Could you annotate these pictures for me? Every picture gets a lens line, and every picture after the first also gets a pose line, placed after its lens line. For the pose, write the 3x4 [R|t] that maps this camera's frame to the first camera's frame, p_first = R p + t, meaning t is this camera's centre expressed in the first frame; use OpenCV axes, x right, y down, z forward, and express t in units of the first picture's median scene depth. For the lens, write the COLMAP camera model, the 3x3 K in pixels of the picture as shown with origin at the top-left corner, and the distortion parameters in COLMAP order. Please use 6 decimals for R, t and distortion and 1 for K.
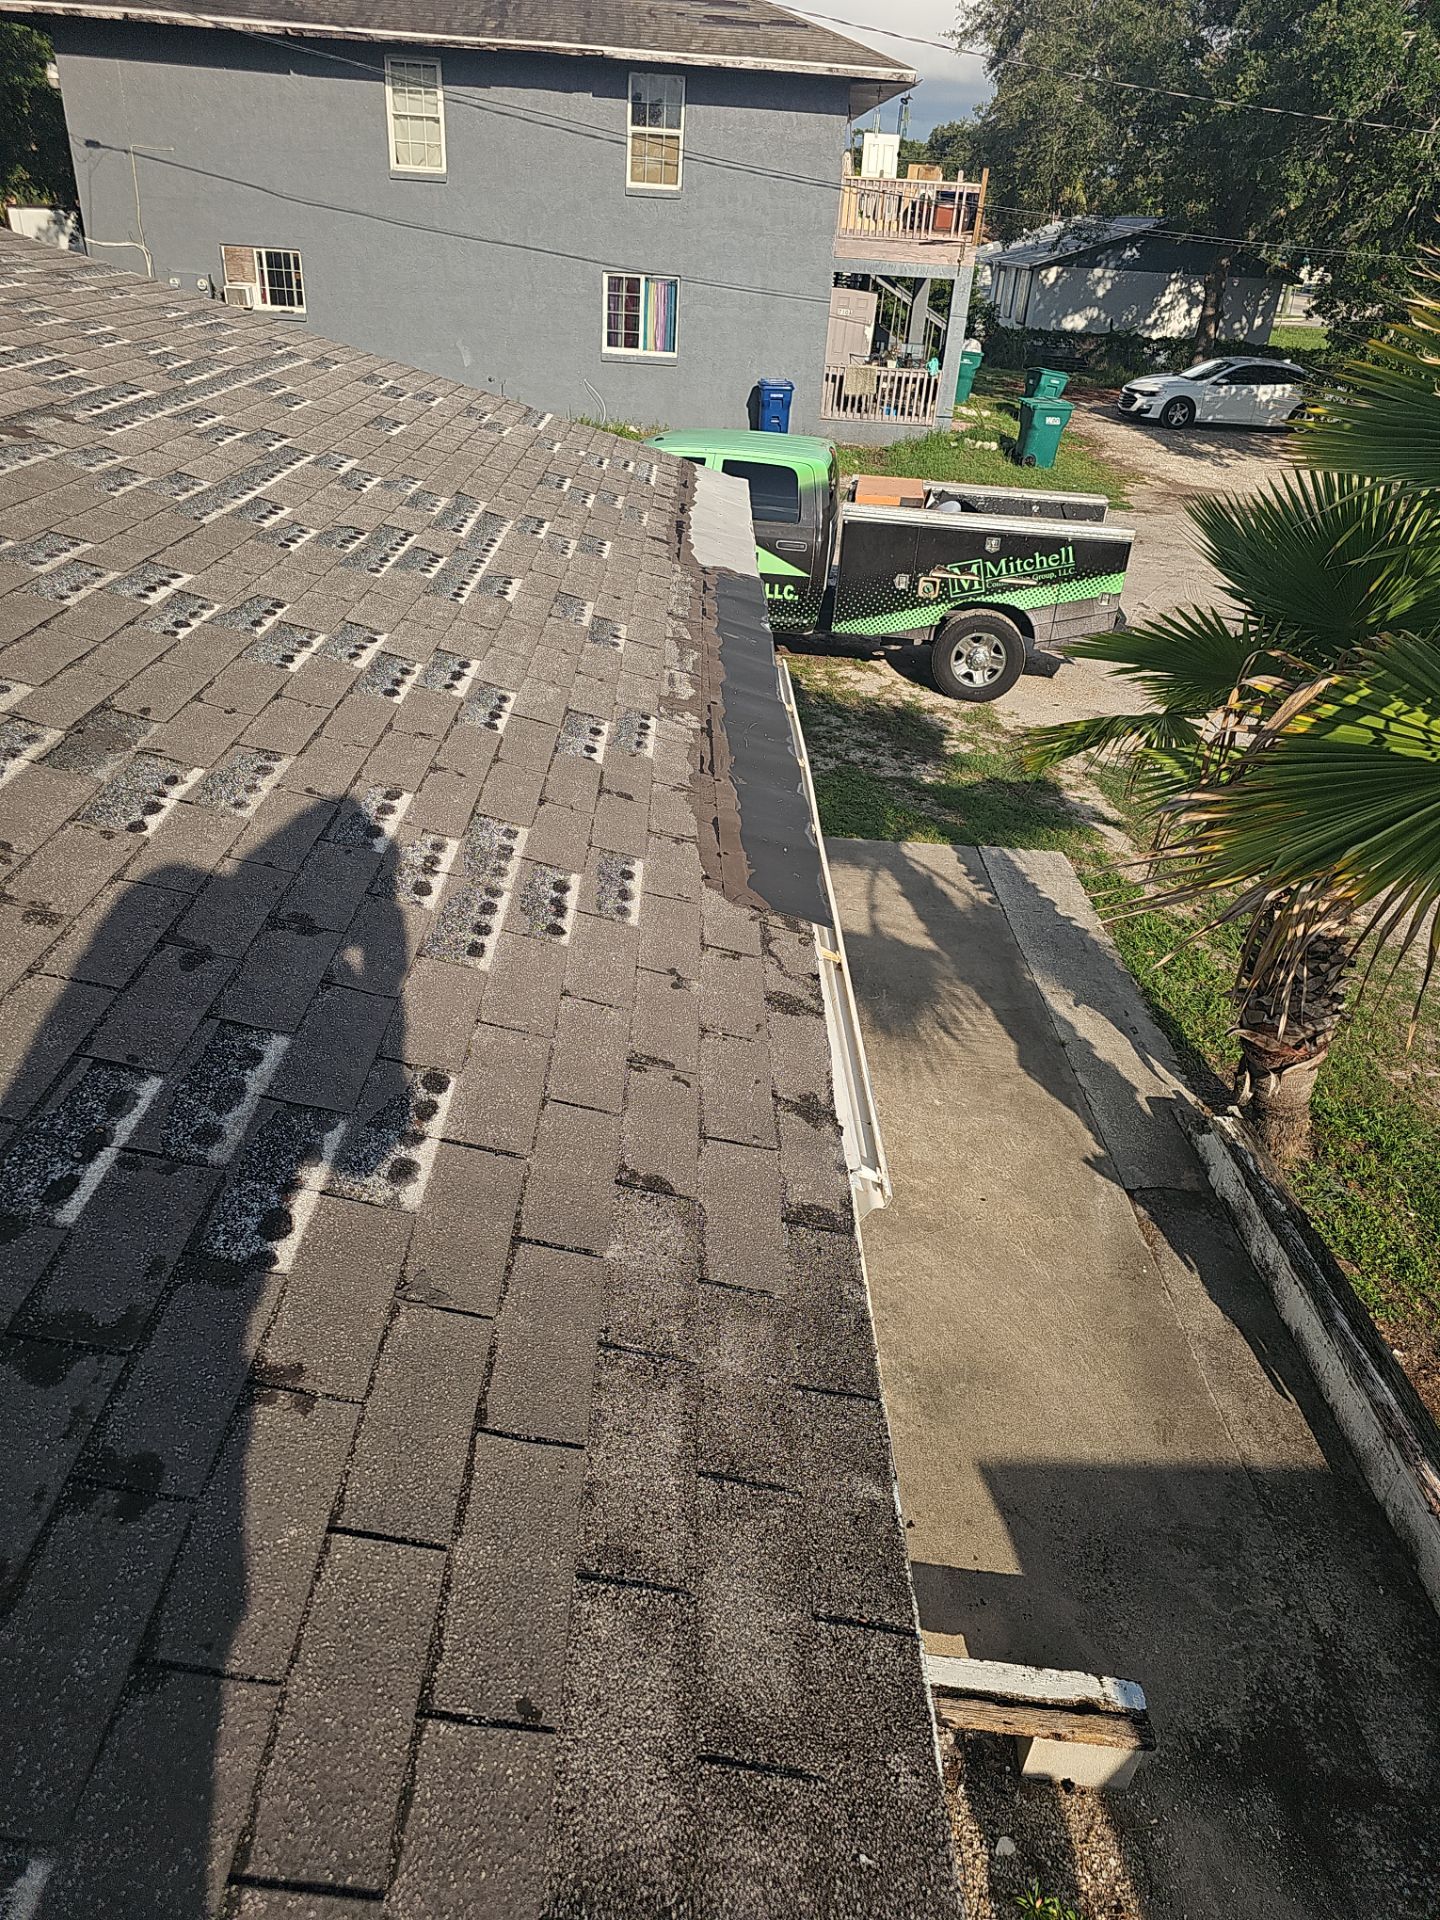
lens RADIAL K [[1280.6, 0, 719.5], [0, 1280.6, 967.5], [0, 0, 1]] dist [0.037124, -0.021946]
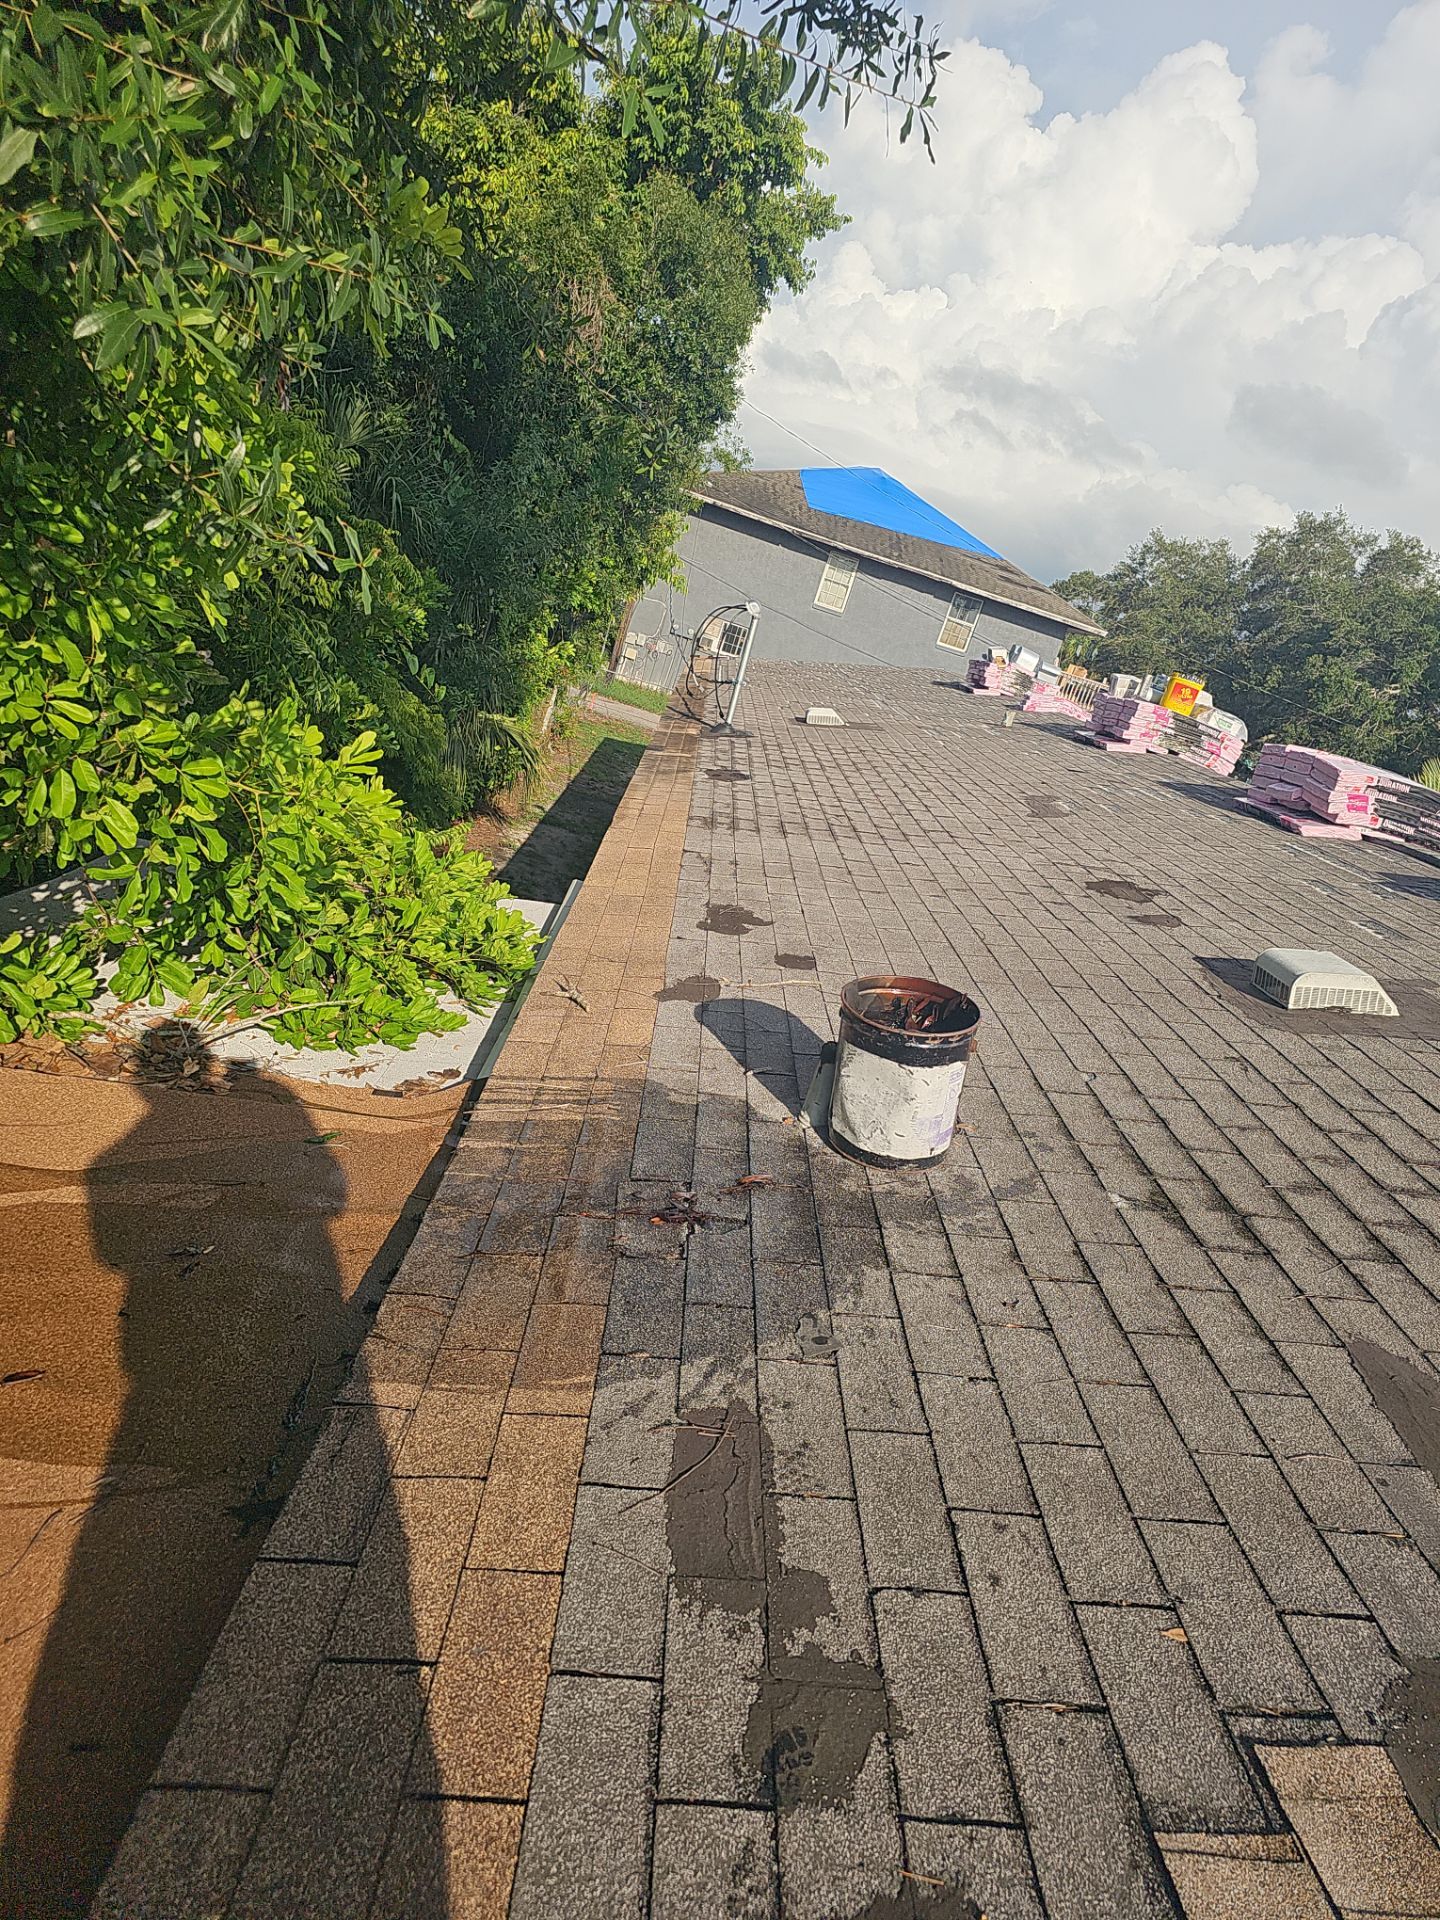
lens RADIAL K [[1280.6, 0, 753.6], [0, 1280.6, 944.9], [0, 0, 1]] dist [0.037124, -0.021946]
pose [[0.969223, 0.235087, 0.073084, -0.359144], [-0.208317, 0.941362, -0.265407, 0.320629], [-0.131192, 0.242014, 0.961363, -0.586313]]
